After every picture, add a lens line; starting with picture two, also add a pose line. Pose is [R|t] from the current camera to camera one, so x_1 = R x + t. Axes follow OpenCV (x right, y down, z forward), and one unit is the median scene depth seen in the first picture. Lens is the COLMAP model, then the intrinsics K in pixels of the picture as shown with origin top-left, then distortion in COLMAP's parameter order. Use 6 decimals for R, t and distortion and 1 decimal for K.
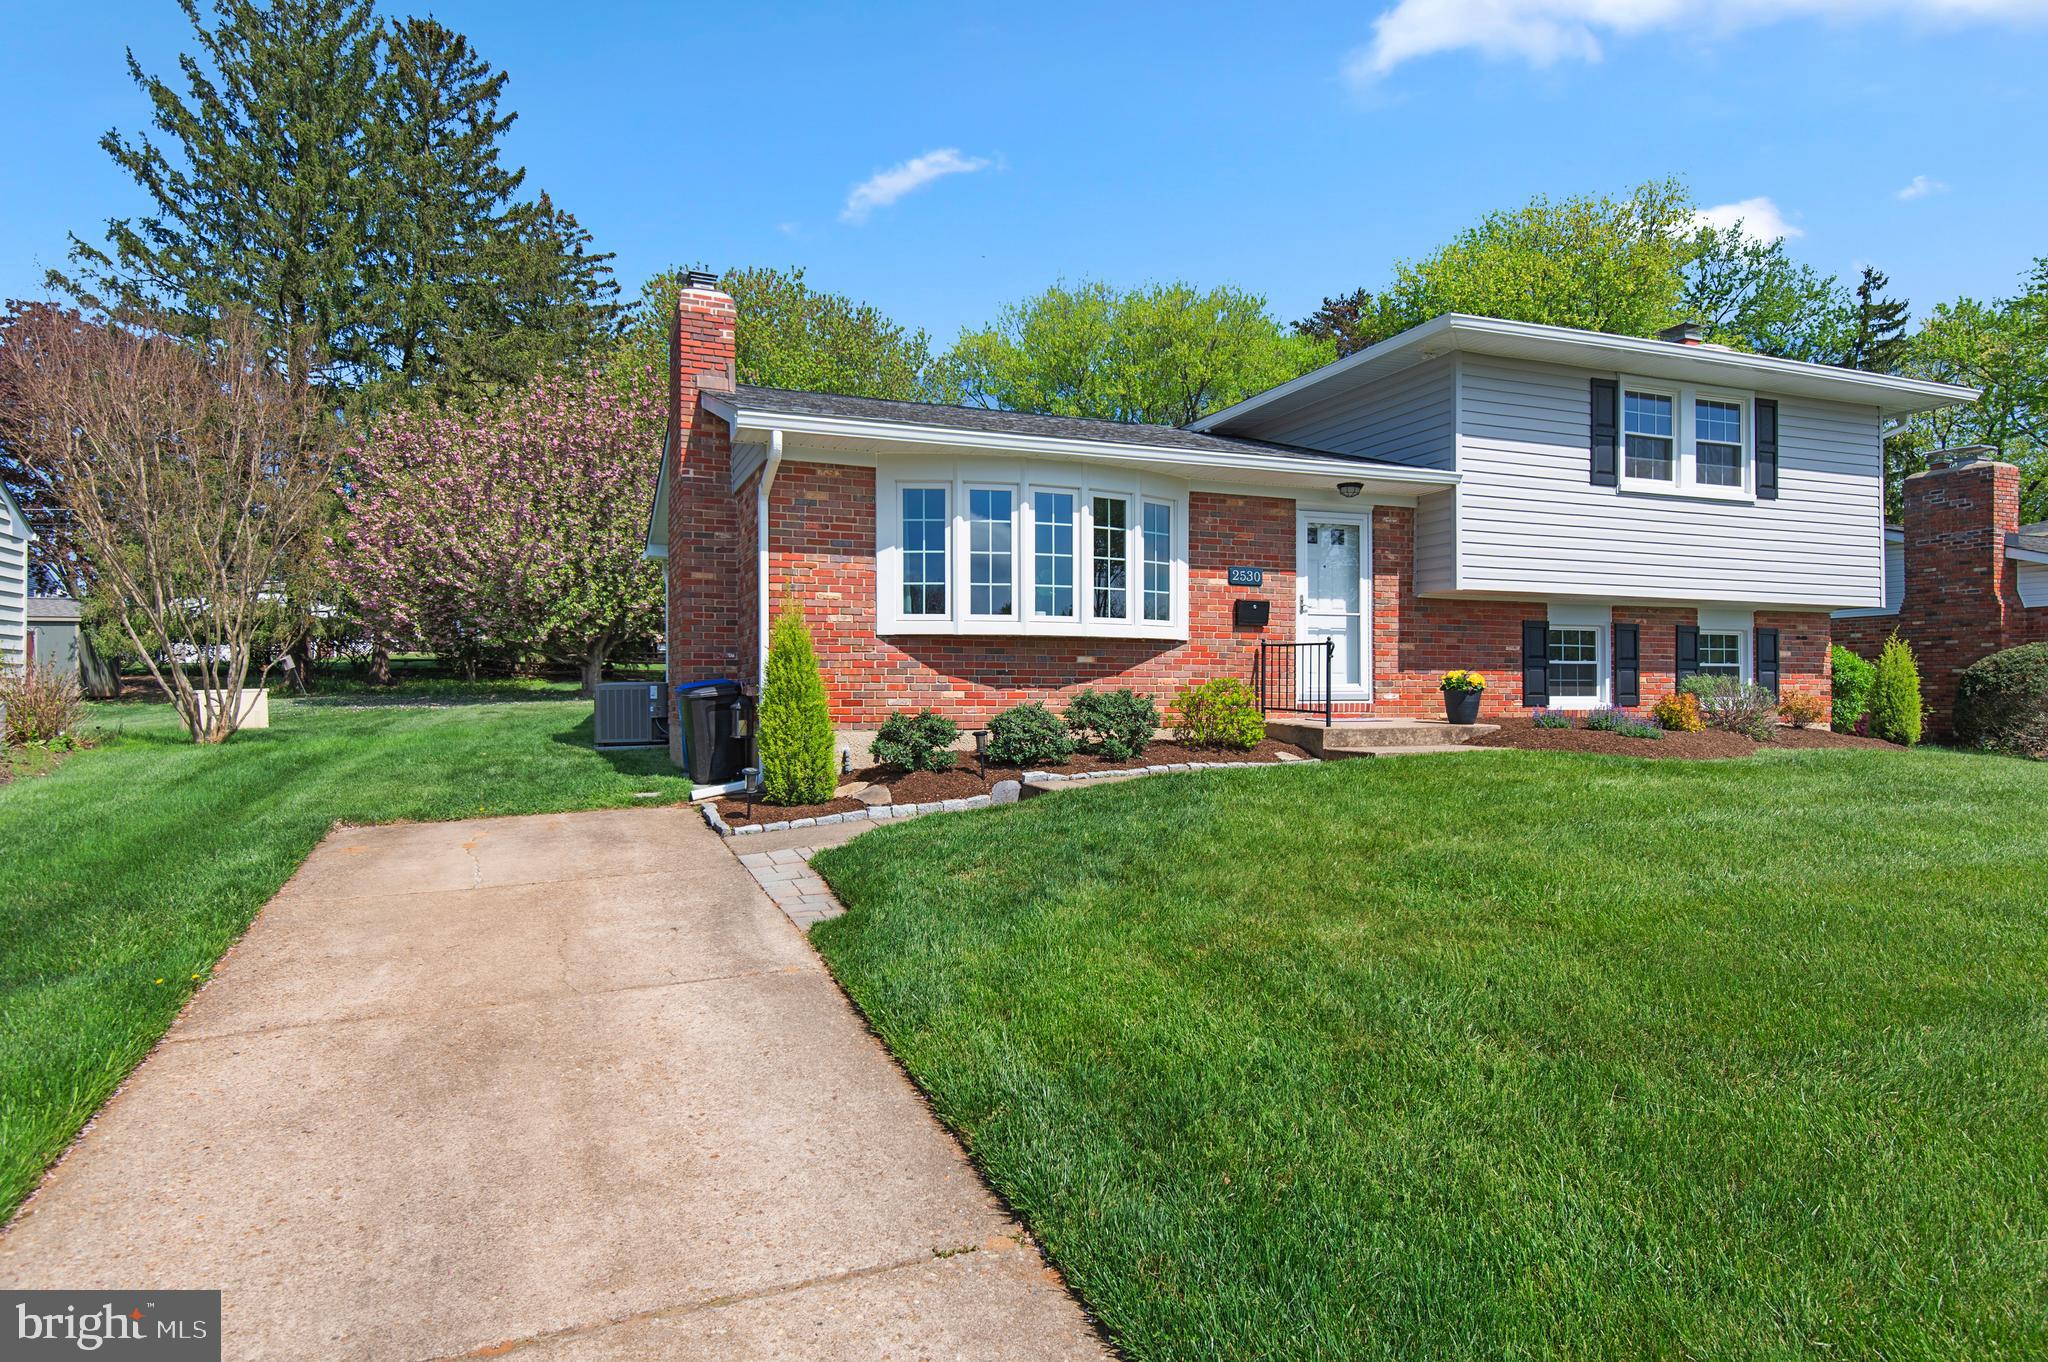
lens RADIAL K [[1167.4, 0, 1021.2], [0, 1167.4, 692.6], [0, 0, 1]] dist [0.019750, -0.001730]
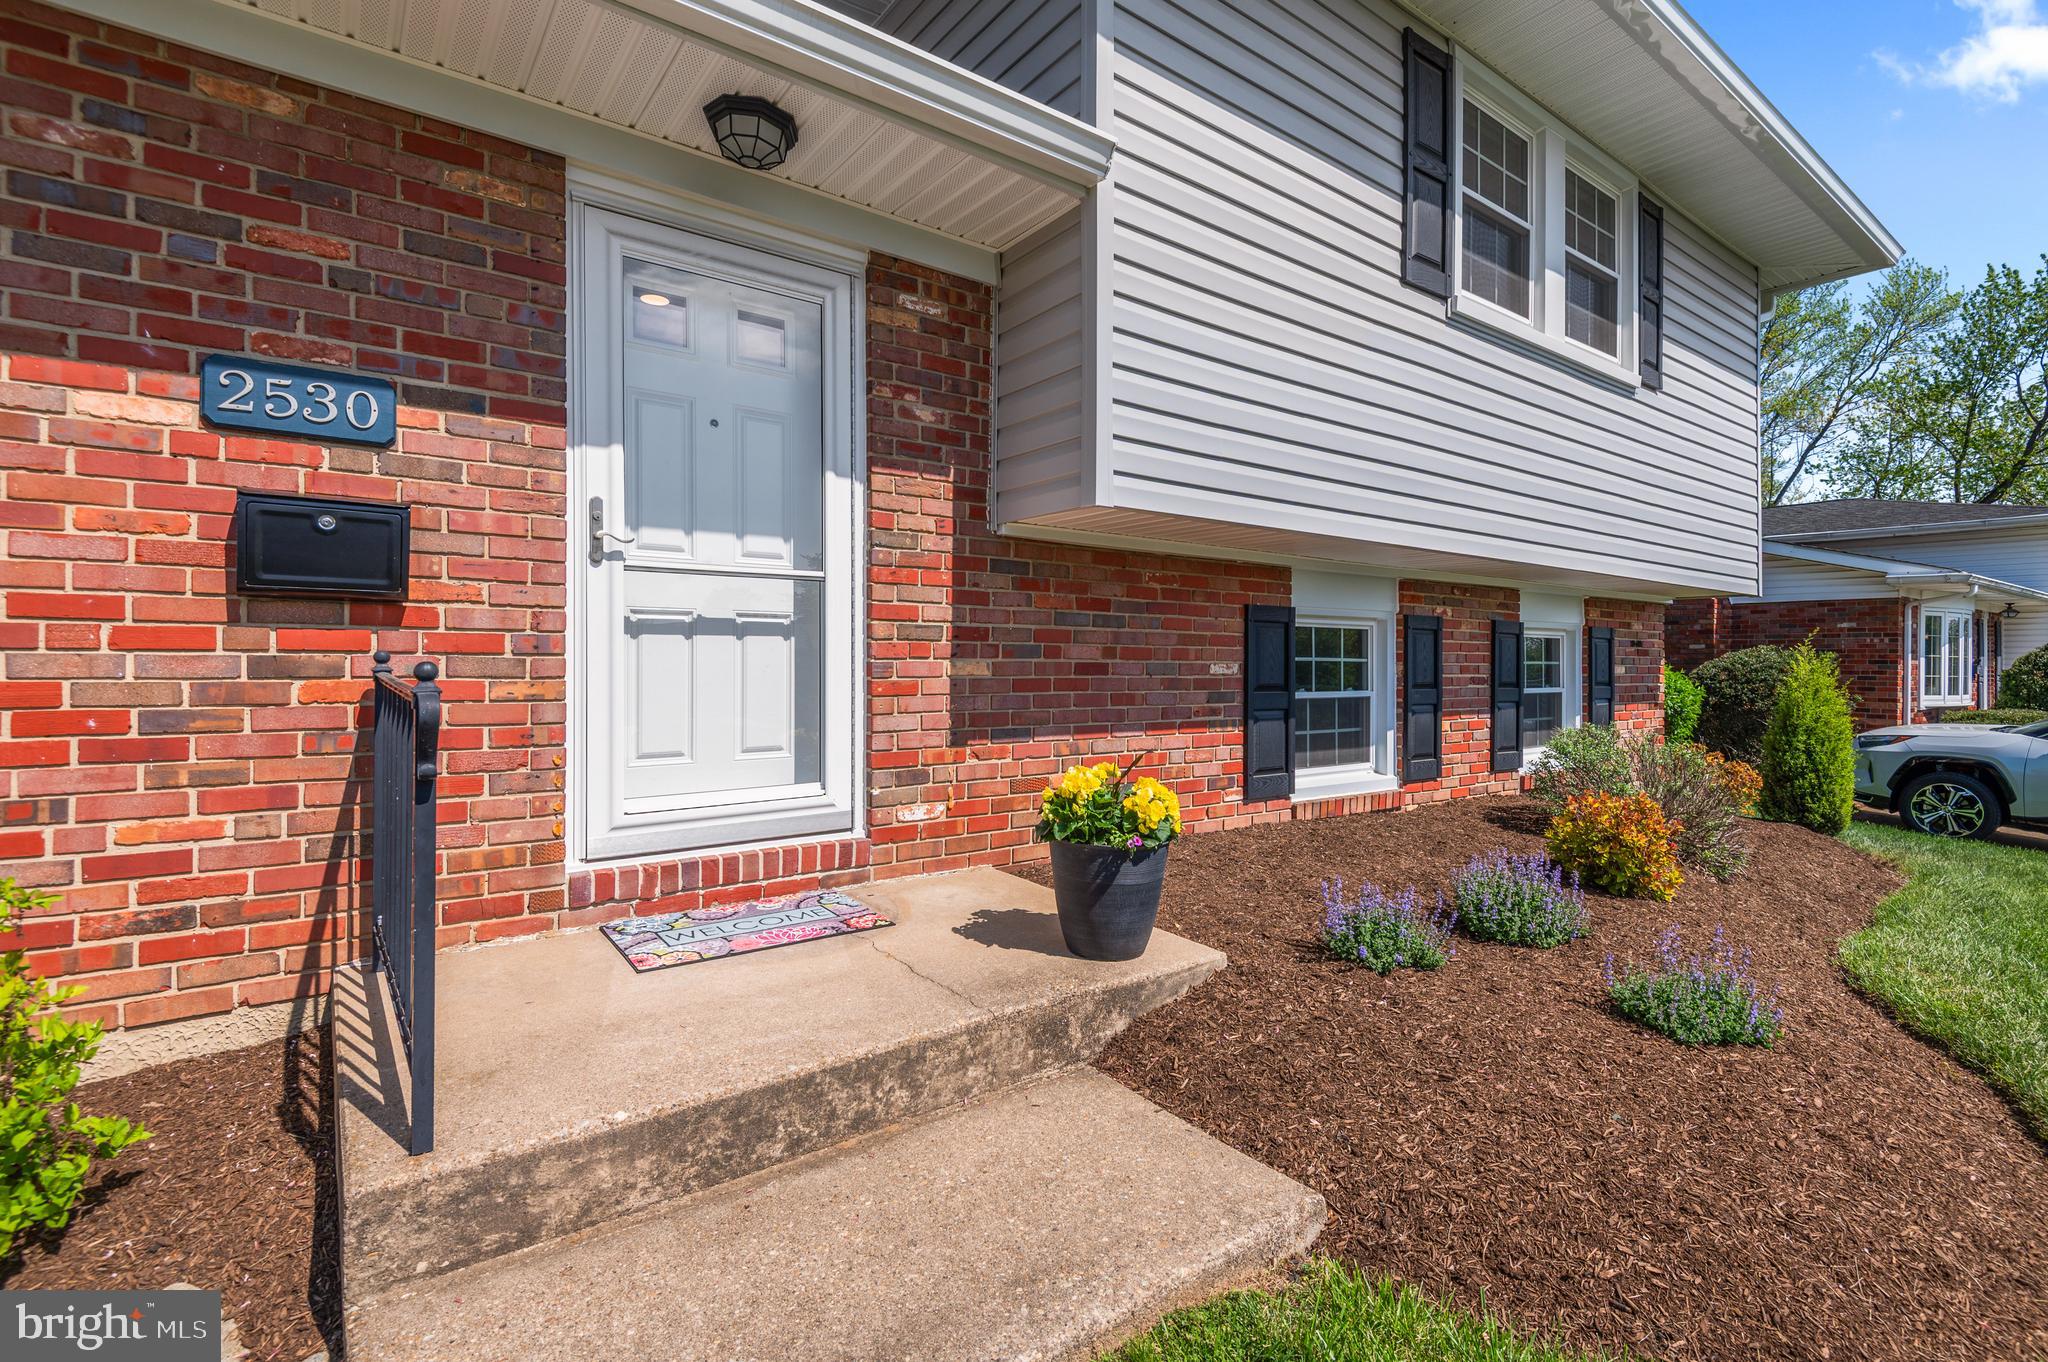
lens RADIAL K [[938.2, 0, 1038.0], [0, 938.2, 670.9], [0, 0, 1]] dist [0.018178, -0.001496]
pose [[0.963800, 0.001915, 0.266619, 0.275602], [-0.004951, 0.999930, 0.010715, -0.042537], [-0.266580, -0.011647, 0.963743, 0.721763]]
